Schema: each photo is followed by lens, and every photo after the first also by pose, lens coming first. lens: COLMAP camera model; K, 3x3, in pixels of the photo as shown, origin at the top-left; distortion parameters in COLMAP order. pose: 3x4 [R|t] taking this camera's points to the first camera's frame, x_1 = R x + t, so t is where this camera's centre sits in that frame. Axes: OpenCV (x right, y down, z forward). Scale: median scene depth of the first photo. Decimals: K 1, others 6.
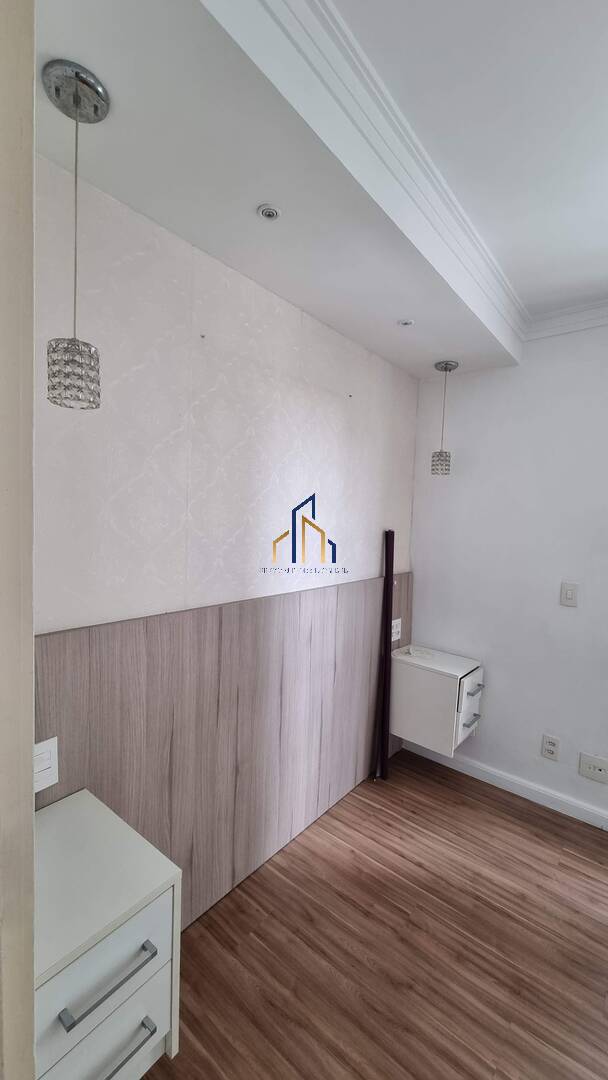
lens RADIAL K [[437.5, 0, 307.5], [0, 437.5, 541.8], [0, 0, 1]] dist [-0.001058, -0.001282]
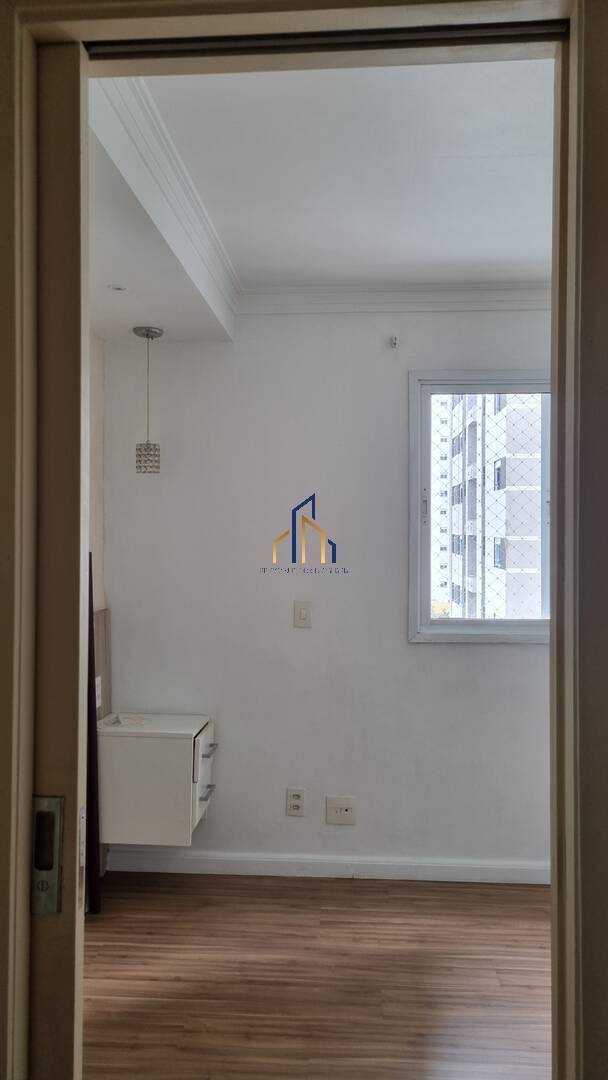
lens RADIAL K [[809.5, 0, 305.2], [0, 809.5, 519.2], [0, 0, 1]] dist [0.051474, -0.035972]
pose [[0.812781, -0.030901, 0.581750, -0.339474], [0.065919, 0.997057, -0.039137, -0.003304], [-0.578828, 0.070158, 0.812426, -0.332101]]
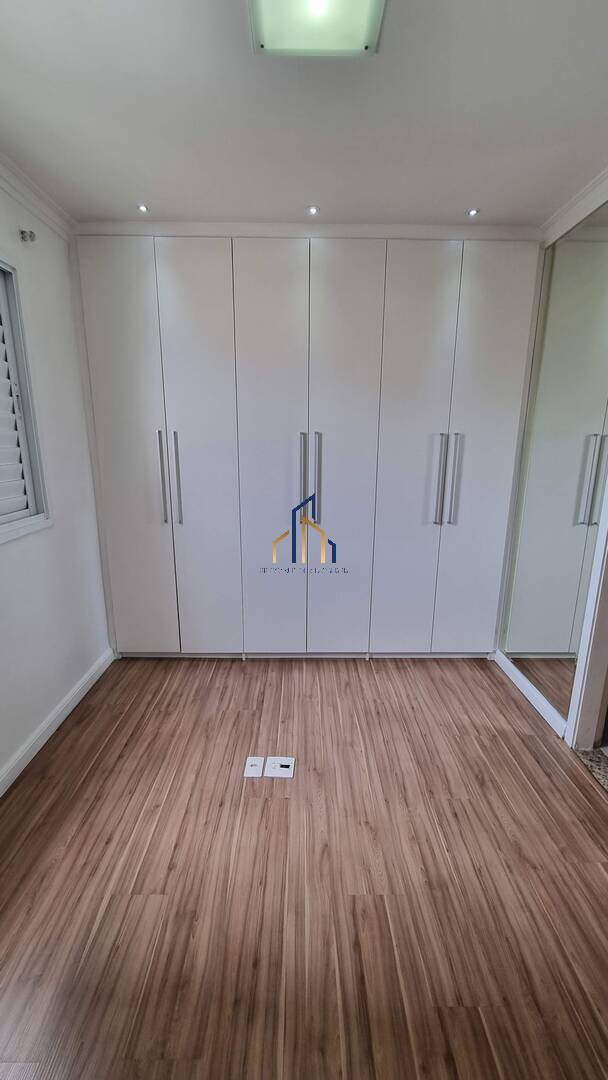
lens RADIAL K [[437.5, 0, 307.4], [0, 437.5, 541.5], [0, 0, 1]] dist [-0.001058, -0.001282]
pose [[-0.640514, -0.222636, 0.734966, 0.114871], [0.014529, 0.953369, 0.301456, -0.027480], [-0.767809, 0.203765, -0.607411, 0.714023]]
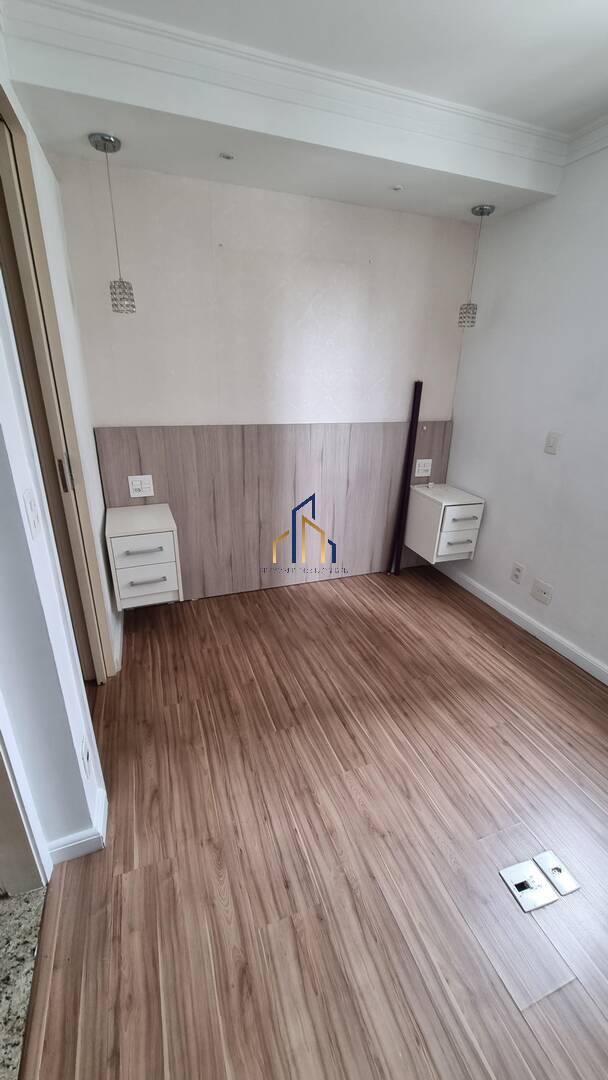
lens RADIAL K [[437.5, 0, 309.2], [0, 437.5, 542.6], [0, 0, 1]] dist [-0.001058, -0.001282]
pose [[0.864260, 0.172933, -0.472386, 0.671734], [-0.023303, 0.951808, 0.305807, 0.040450], [0.502505, -0.253289, 0.826640, -0.283905]]
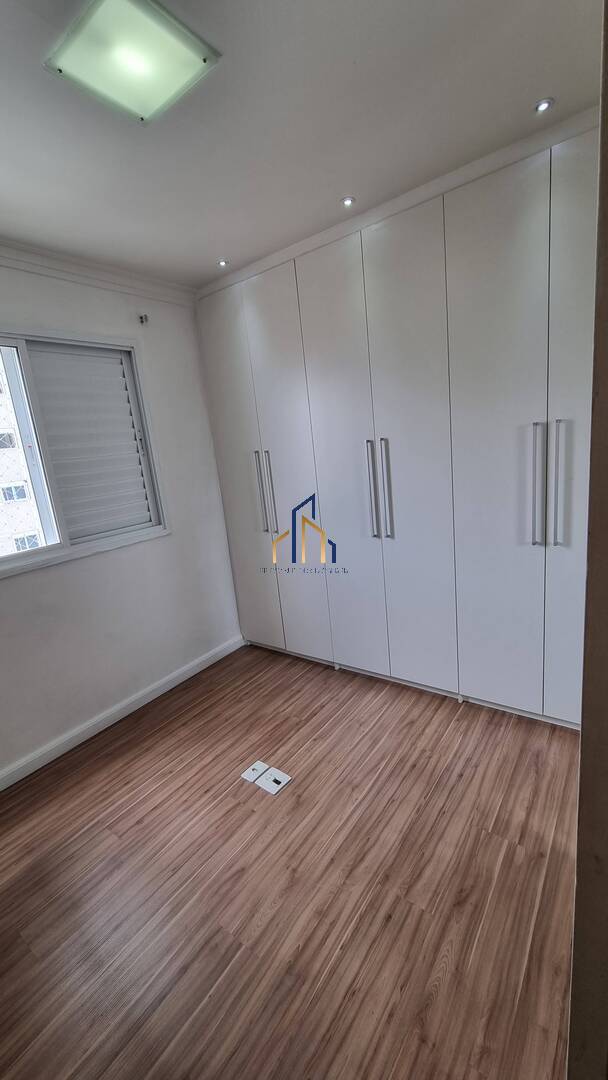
lens RADIAL K [[437.5, 0, 306.7], [0, 437.5, 541.8], [0, 0, 1]] dist [-0.001058, -0.001282]
pose [[-0.050619, -0.250280, 0.966849, -0.063316], [0.162258, 0.953167, 0.255233, -0.013876], [-0.985449, 0.169799, -0.007639, 0.134342]]
